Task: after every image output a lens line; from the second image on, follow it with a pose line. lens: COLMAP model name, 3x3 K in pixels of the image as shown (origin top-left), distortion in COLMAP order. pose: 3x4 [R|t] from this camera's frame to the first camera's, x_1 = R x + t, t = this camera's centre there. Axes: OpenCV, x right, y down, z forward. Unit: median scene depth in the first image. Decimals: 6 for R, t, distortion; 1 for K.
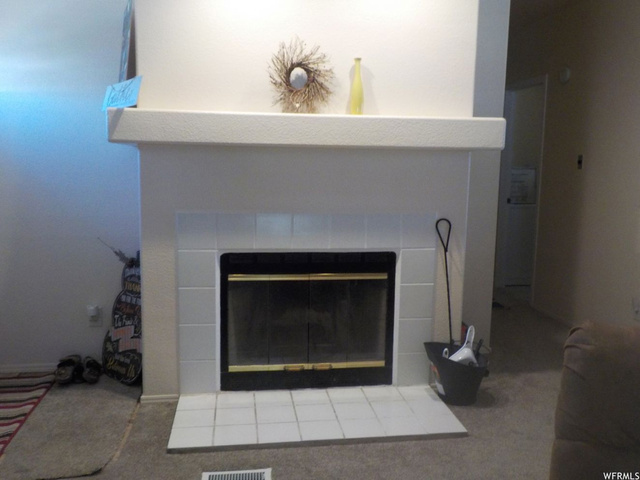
lens RADIAL K [[592.0, 0, 320.0], [0, 592.0, 240.0], [0, 0, 1]] dist [0.021464, 0.013281]
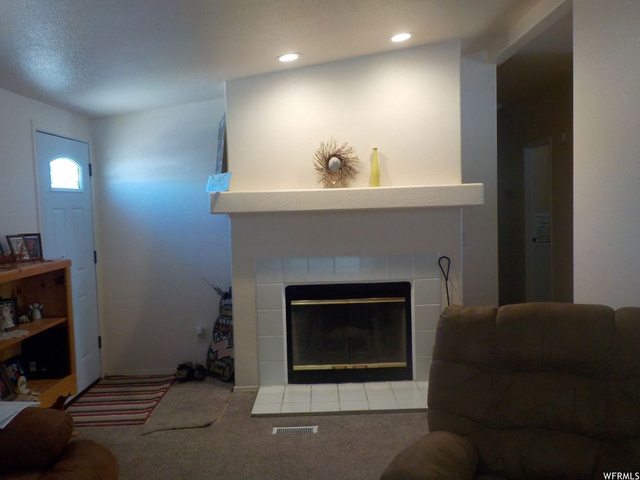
lens RADIAL K [[592.0, 0, 320.0], [0, 592.0, 240.0], [0, 0, 1]] dist [0.021464, 0.013281]
pose [[0.989142, -0.037609, -0.142072, 0.124035], [0.026957, 0.996730, -0.076173, 0.023038], [0.144472, 0.071516, 0.986921, -0.417258]]
